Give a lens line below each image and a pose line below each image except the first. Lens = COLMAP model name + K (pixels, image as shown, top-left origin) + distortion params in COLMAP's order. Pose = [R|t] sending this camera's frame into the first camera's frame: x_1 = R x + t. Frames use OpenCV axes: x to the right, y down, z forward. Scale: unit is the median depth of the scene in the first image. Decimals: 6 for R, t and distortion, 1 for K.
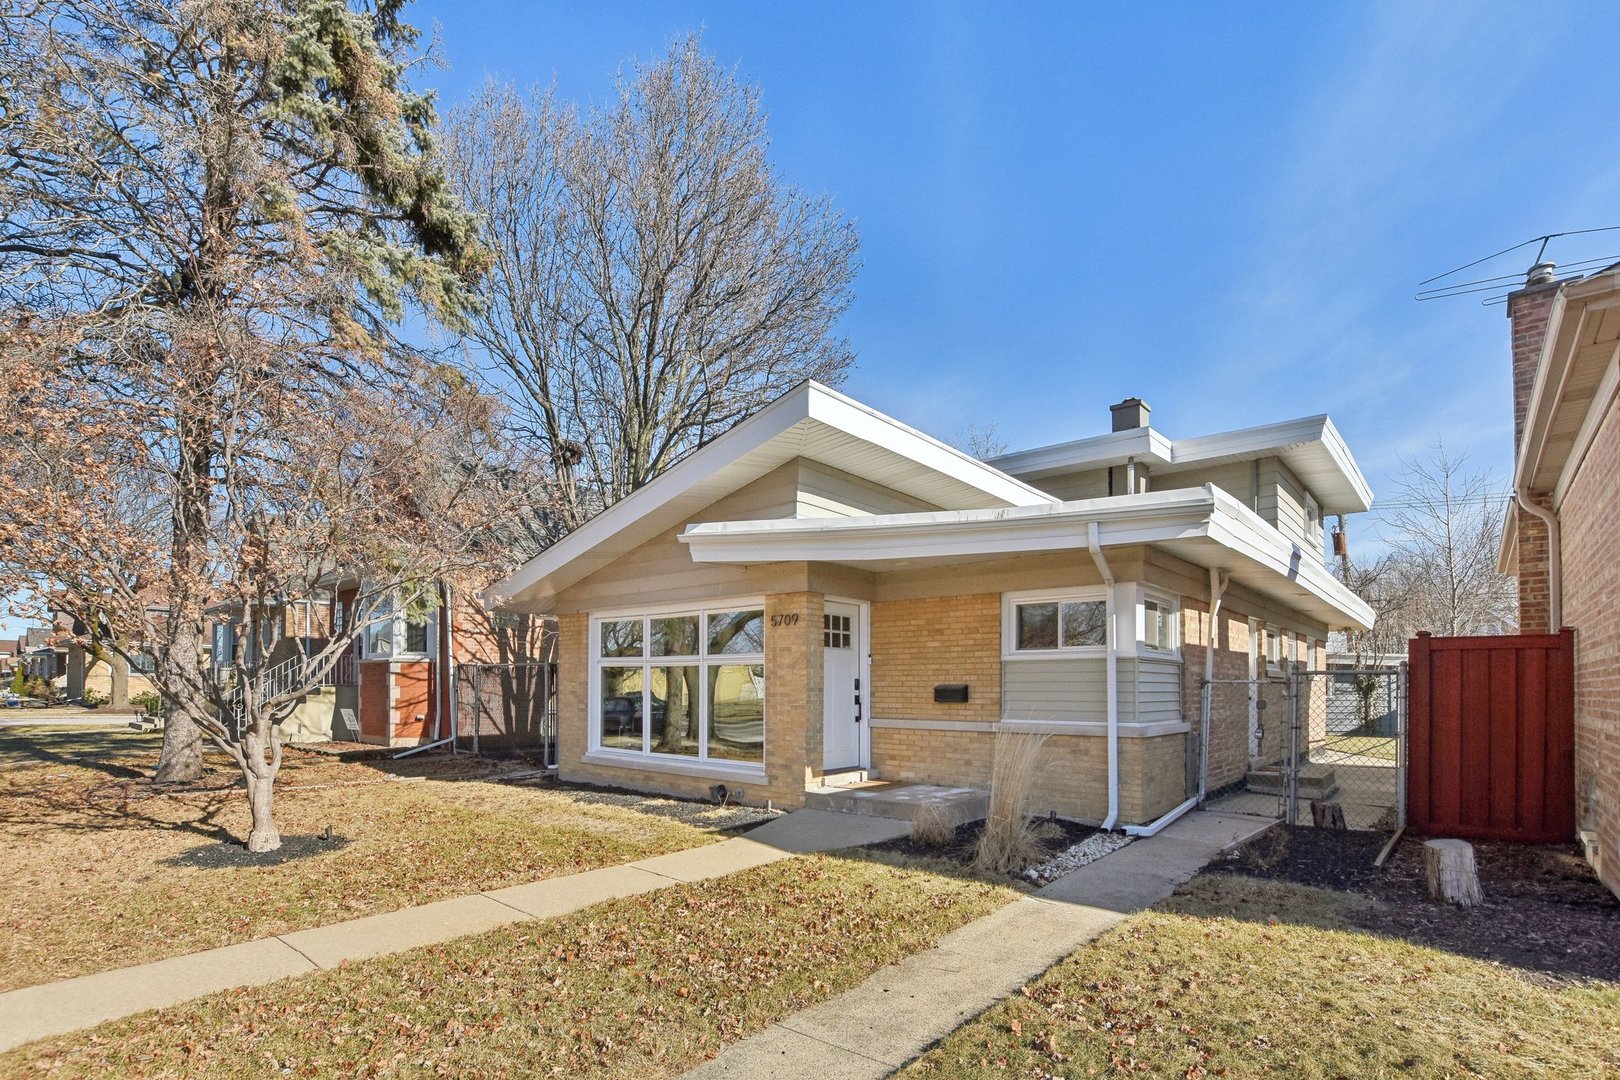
lens RADIAL K [[750.7, 0, 813.0], [0, 750.7, 578.7], [0, 0, 1]] dist [-0.027347, 0.000383]
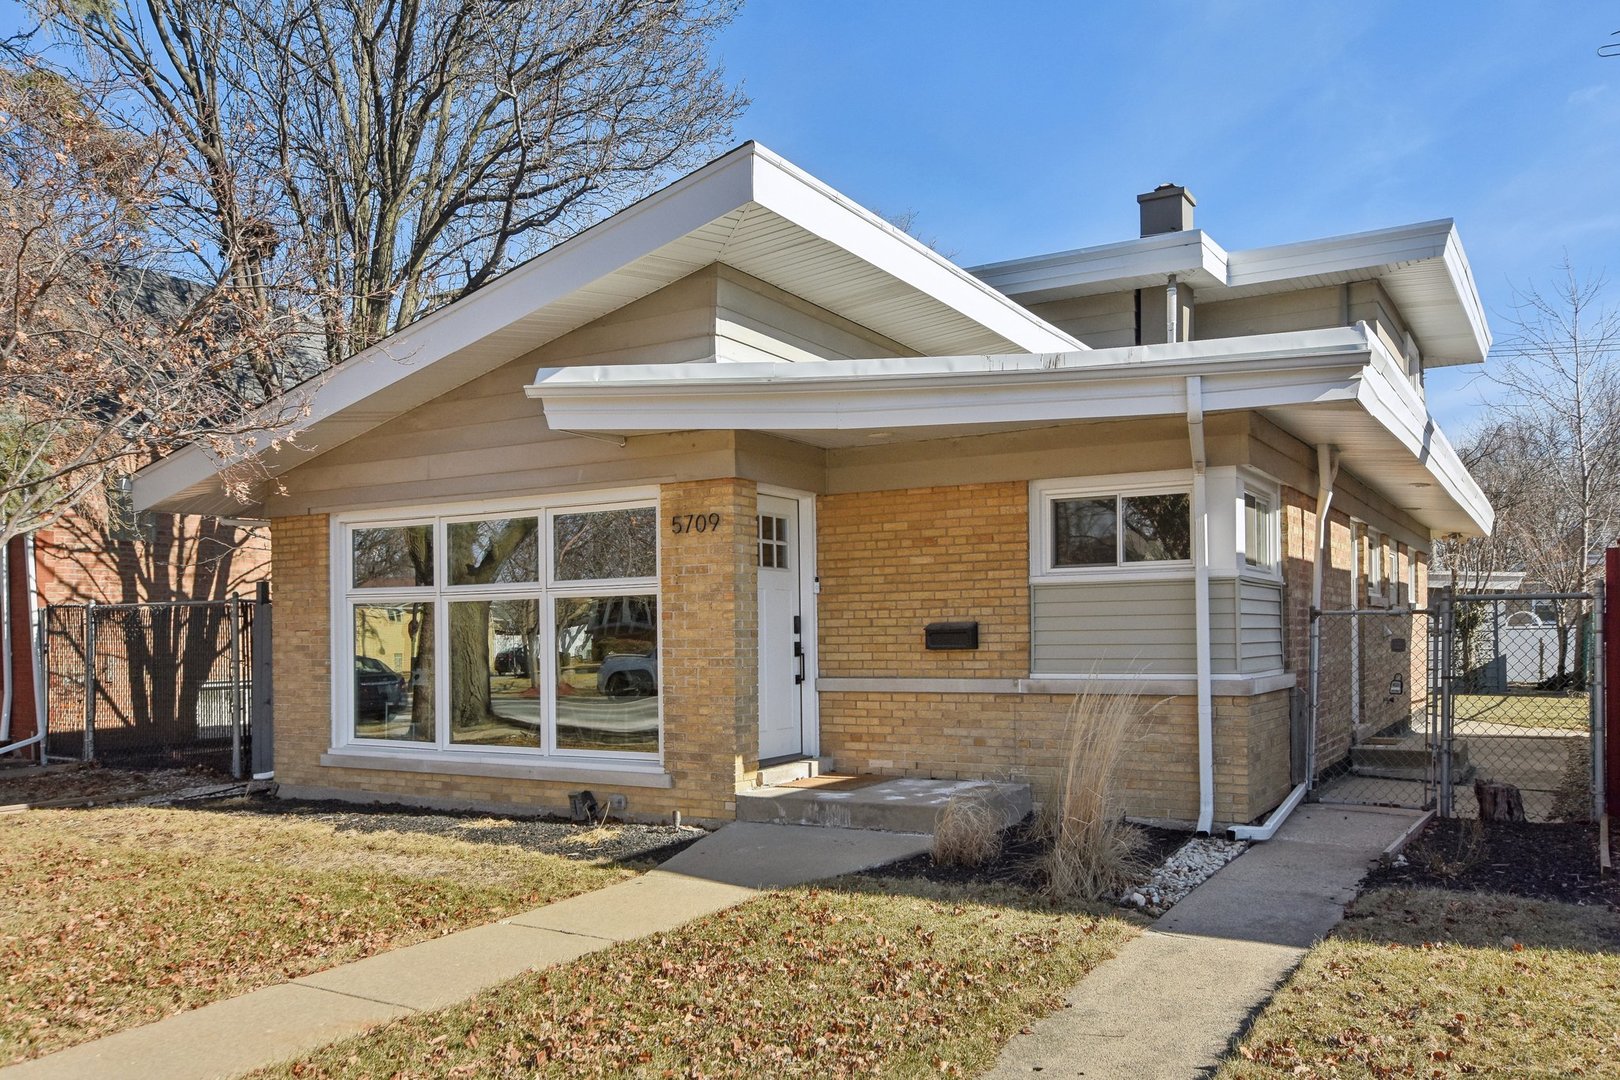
lens RADIAL K [[1223.7, 0, 802.0], [0, 1223.7, 475.3], [0, 0, 1]] dist [0.008245, 0.003828]
pose [[0.986267, 0.002634, 0.165137, -0.119354], [-0.005033, 0.999888, 0.014111, -0.000221], [-0.165081, -0.014749, 0.986170, -0.022357]]
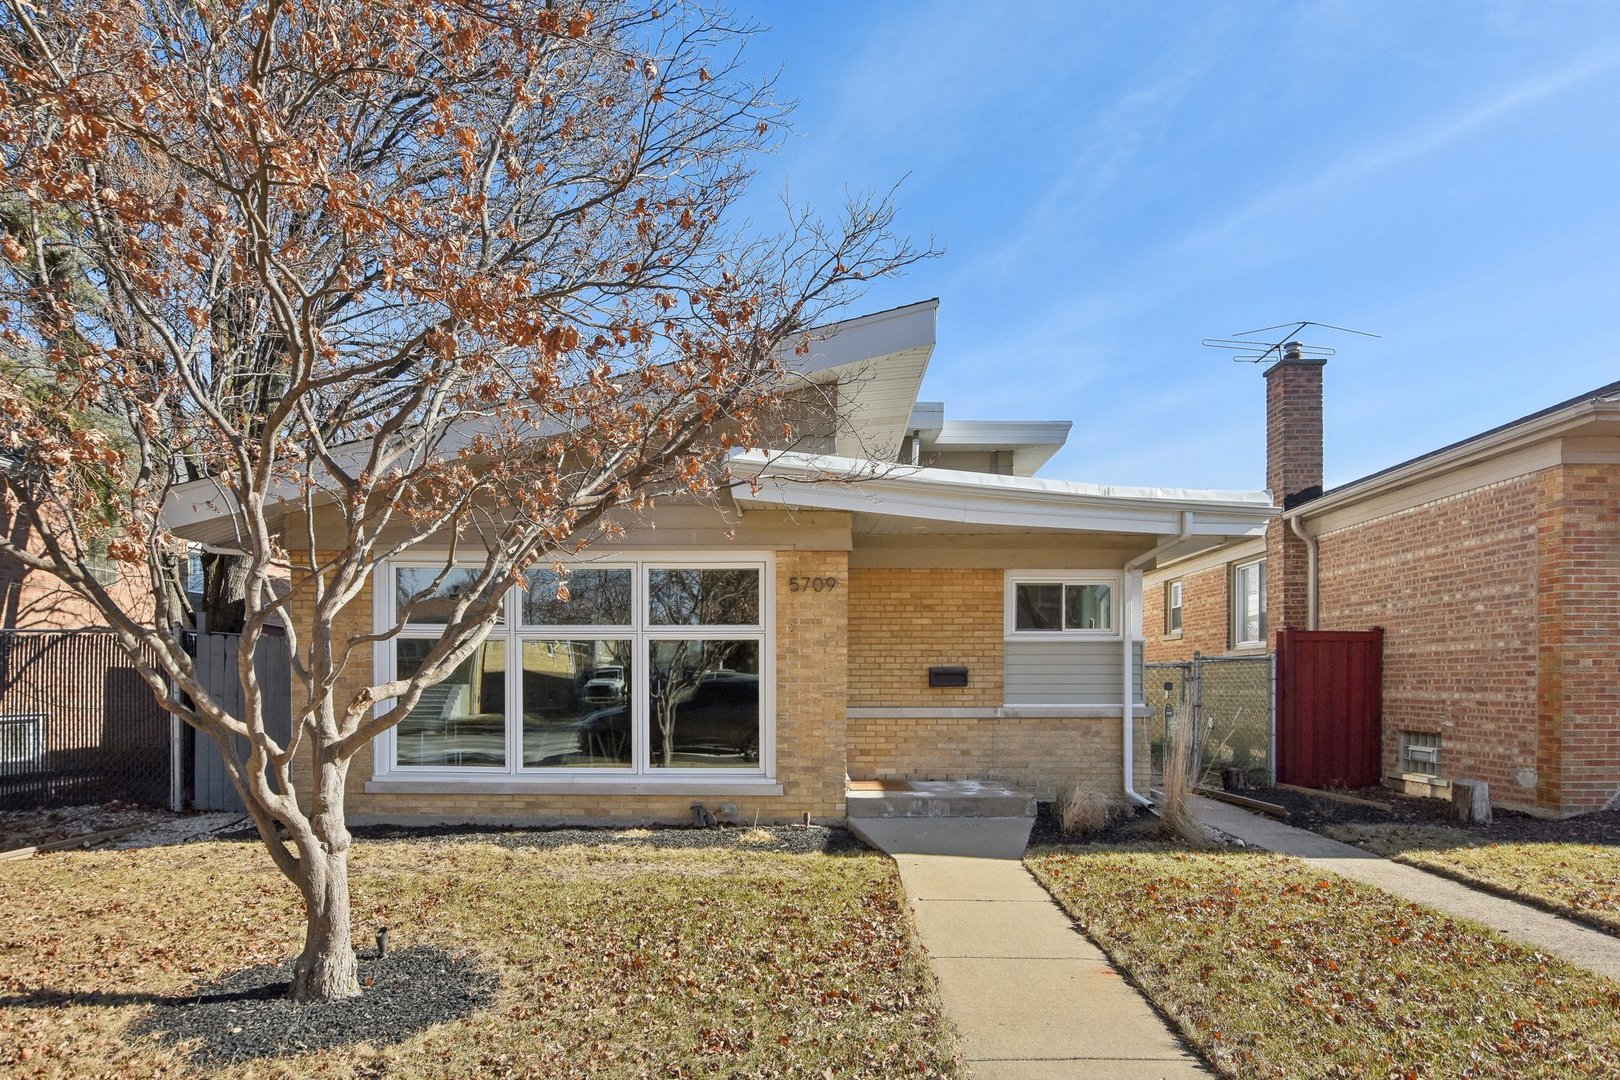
lens RADIAL K [[935.0, 0, 813.4], [0, 935.0, 572.9], [0, 0, 1]] dist [-0.007121, -0.000861]
pose [[0.779064, 0.065873, 0.623474, -0.649911], [-0.086592, 0.996239, 0.002944, 0.039858], [-0.620935, -0.056282, 0.781839, 0.232432]]
